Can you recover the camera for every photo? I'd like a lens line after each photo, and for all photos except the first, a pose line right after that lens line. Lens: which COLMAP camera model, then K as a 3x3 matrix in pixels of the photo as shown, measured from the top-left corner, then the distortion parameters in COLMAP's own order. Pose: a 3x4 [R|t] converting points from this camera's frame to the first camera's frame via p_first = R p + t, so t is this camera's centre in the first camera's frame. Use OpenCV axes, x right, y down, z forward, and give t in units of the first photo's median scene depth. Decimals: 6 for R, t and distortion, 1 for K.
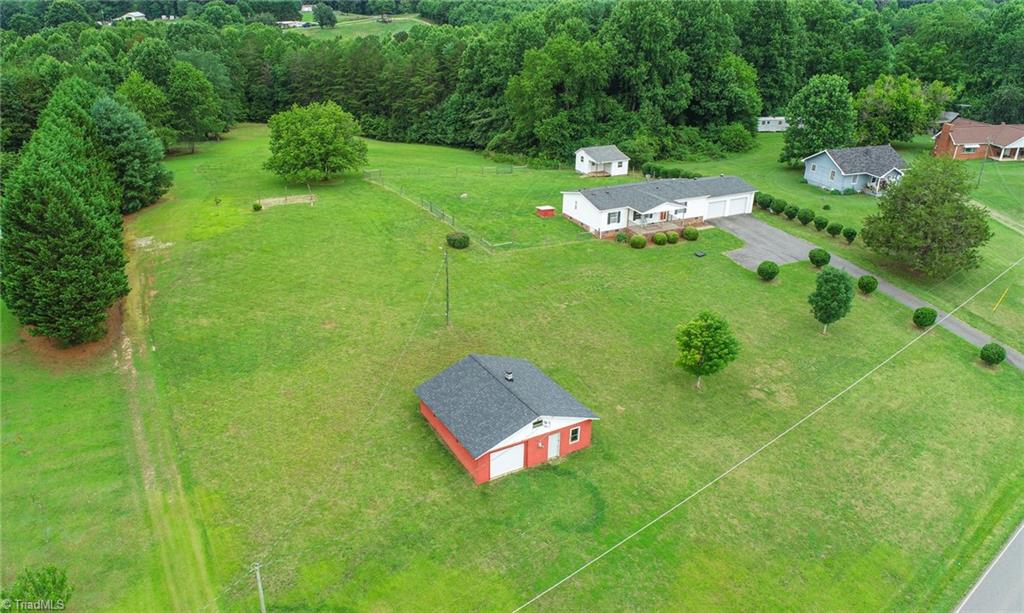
lens RADIAL K [[768.1, 0, 511.8], [0, 768.1, 307.2], [0, 0, 1]] dist [-0.010311, -0.002031]
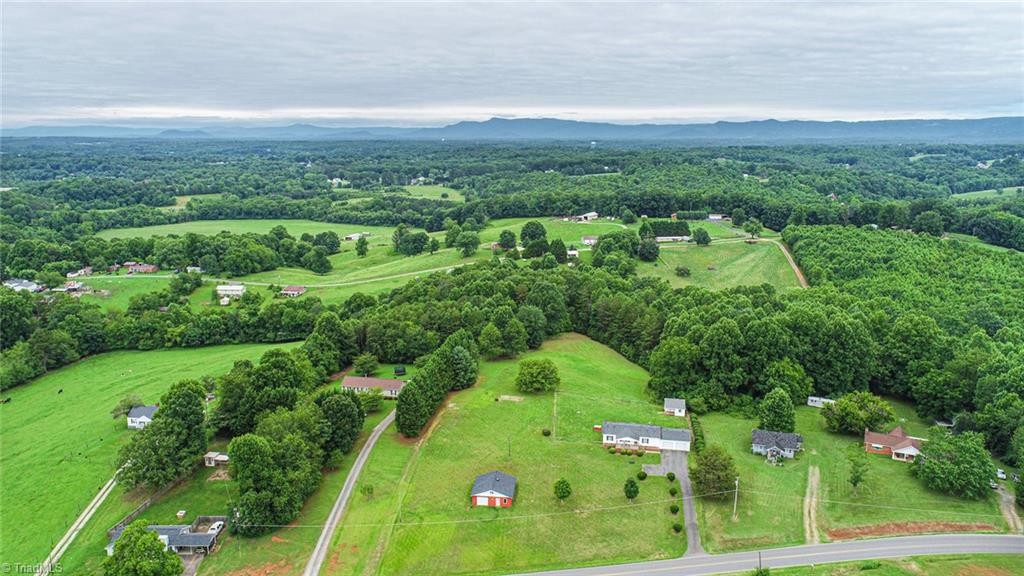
lens RADIAL K [[748.8, 0, 512.2], [0, 748.8, 288.0], [0, 0, 1]] dist [-0.005492, -0.003461]
pose [[0.821665, 0.132347, -0.554392, 0.998147], [-0.239851, 0.962640, -0.125679, -0.180898], [0.517047, 0.236237, 0.822712, -1.053836]]
